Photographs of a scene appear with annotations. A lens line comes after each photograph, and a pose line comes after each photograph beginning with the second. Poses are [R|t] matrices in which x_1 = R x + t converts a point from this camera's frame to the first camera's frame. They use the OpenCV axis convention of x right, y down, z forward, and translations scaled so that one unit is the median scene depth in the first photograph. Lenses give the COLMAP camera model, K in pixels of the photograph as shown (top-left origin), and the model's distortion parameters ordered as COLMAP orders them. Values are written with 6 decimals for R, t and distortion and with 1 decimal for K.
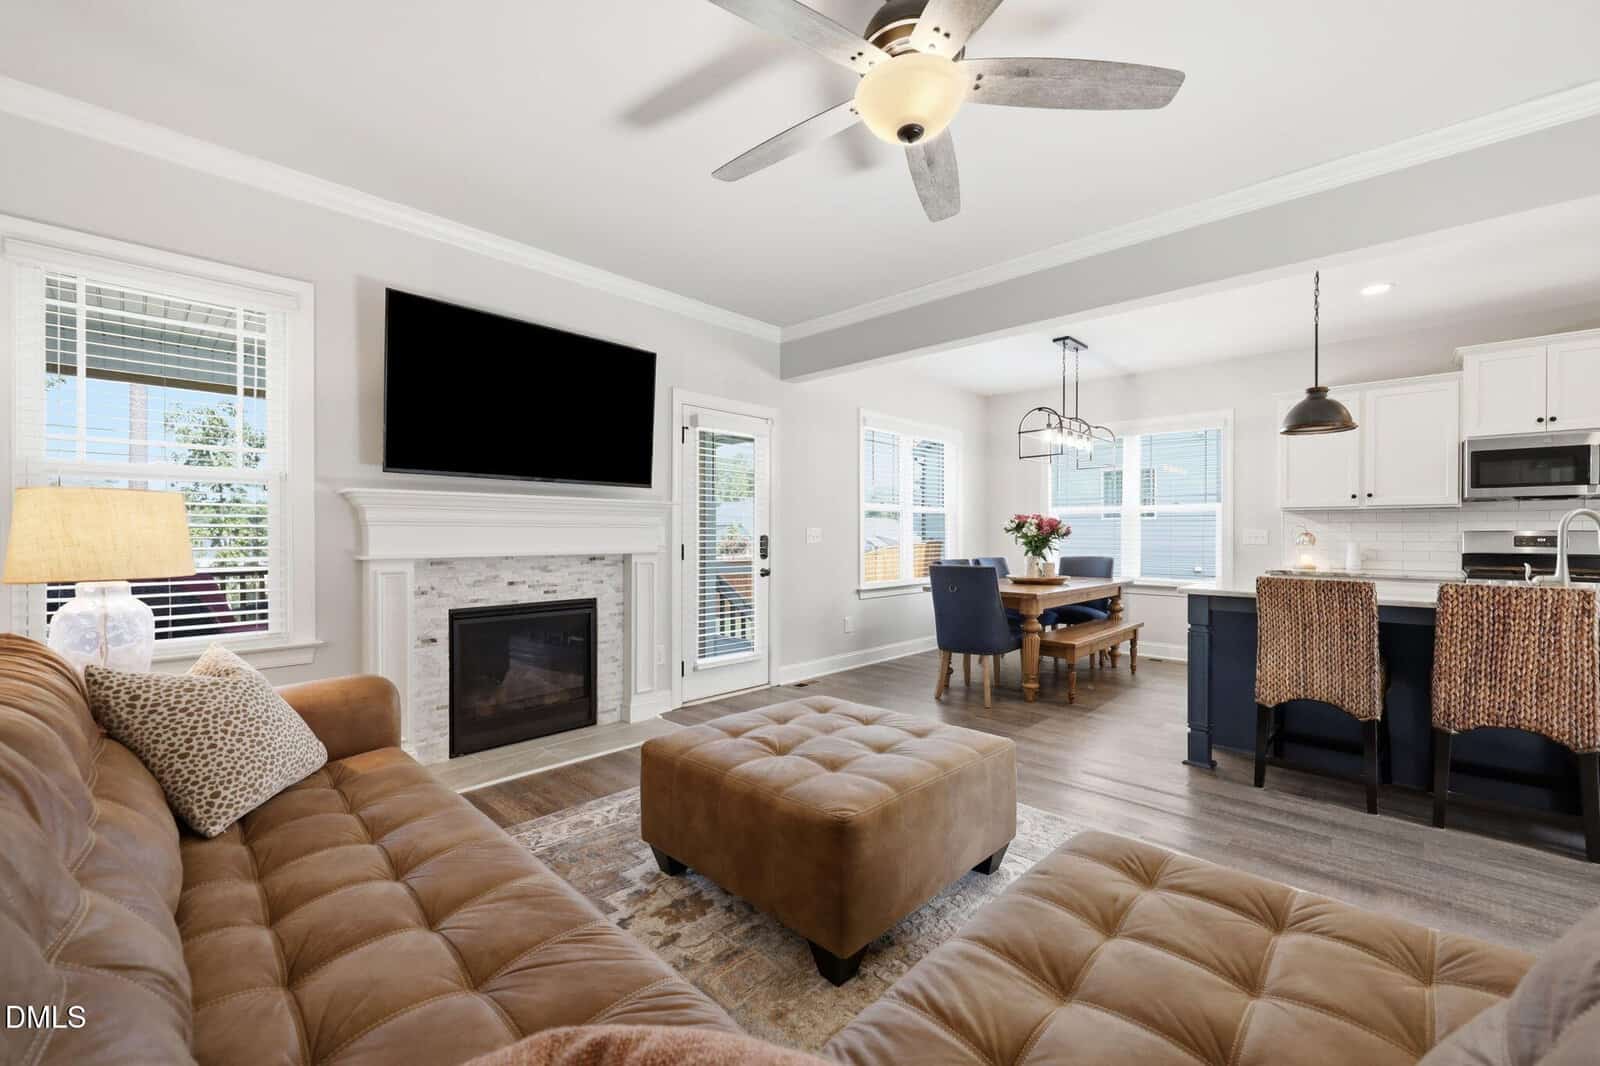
lens RADIAL K [[661.4, 0, 800.0], [0, 661.4, 533.0], [0, 0, 1]] dist [-0.000051, 0.000000]
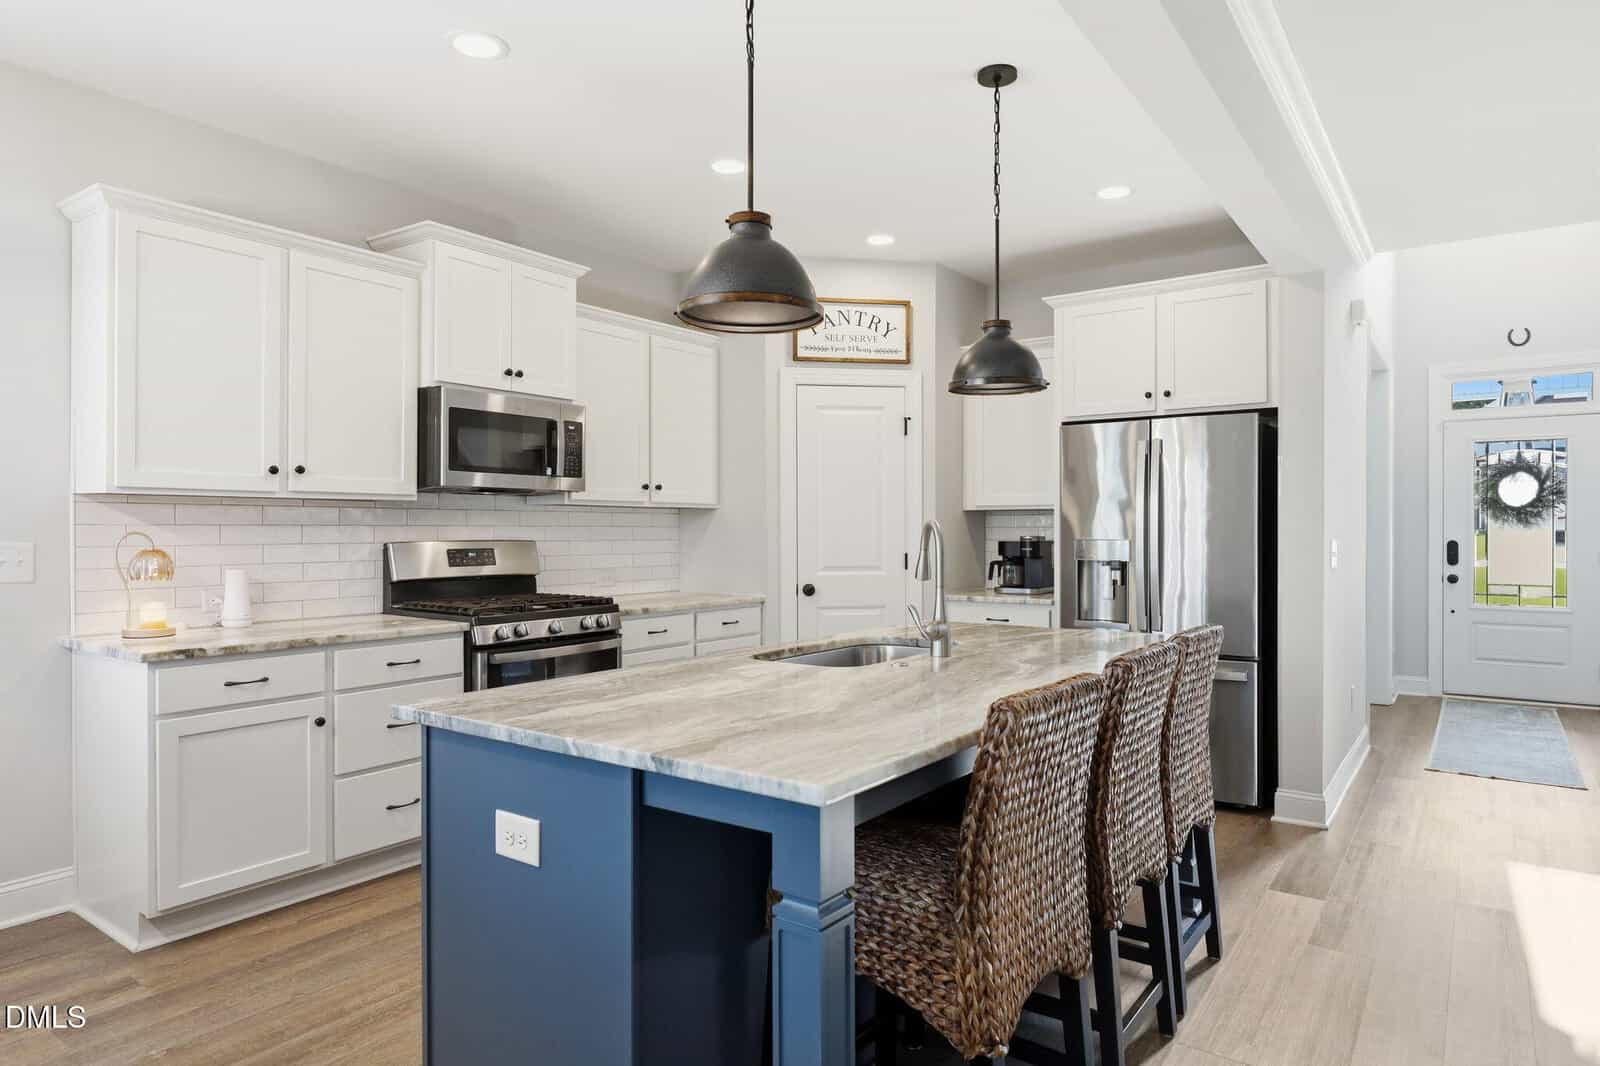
lens RADIAL K [[923.9, 0, 800.0], [0, 923.9, 533.0], [0, 0, 1]] dist [0.000573, -0.000031]
pose [[-0.138925, -0.007260, 0.990276, 0.151007], [0.000562, 0.999972, 0.007410, -0.016171], [-0.990303, 0.001586, -0.138917, 0.733584]]
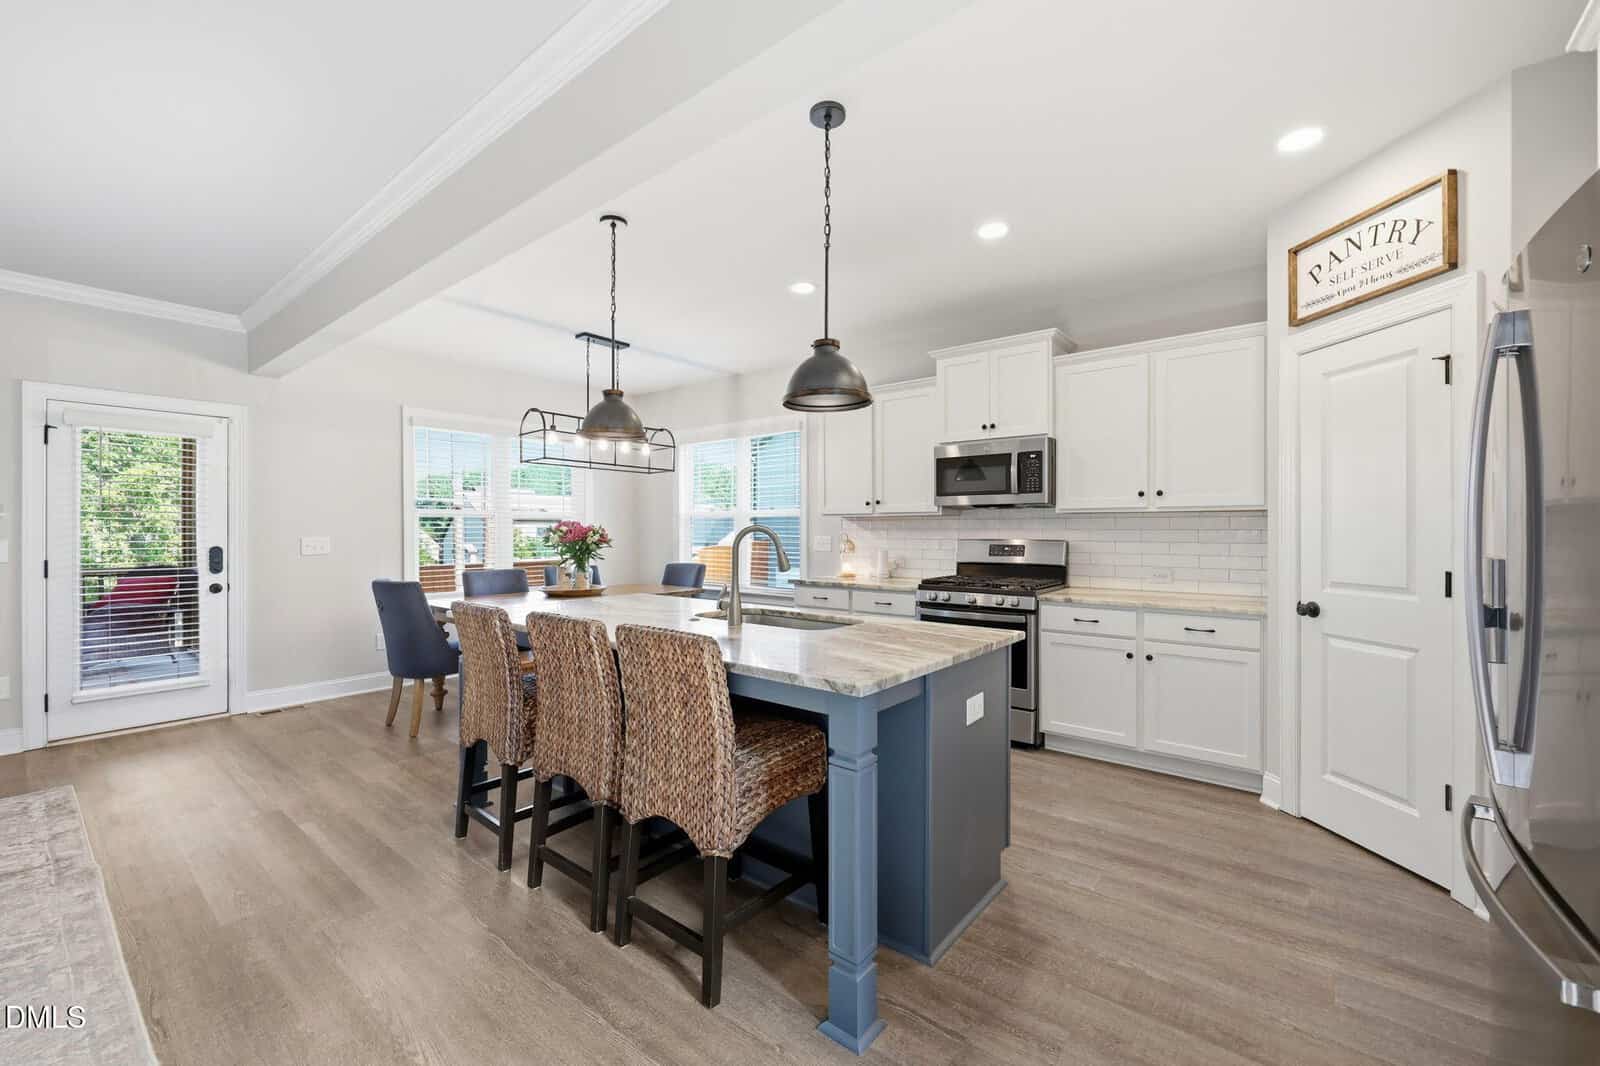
lens RADIAL K [[661.4, 0, 800.0], [0, 661.4, 533.0], [0, 0, 1]] dist [-0.000051, 0.000000]
pose [[0.996567, -0.003834, 0.082700, 0.666457], [0.003490, 0.999985, 0.004306, -0.016782], [-0.082715, -0.004002, 0.996565, 0.043009]]
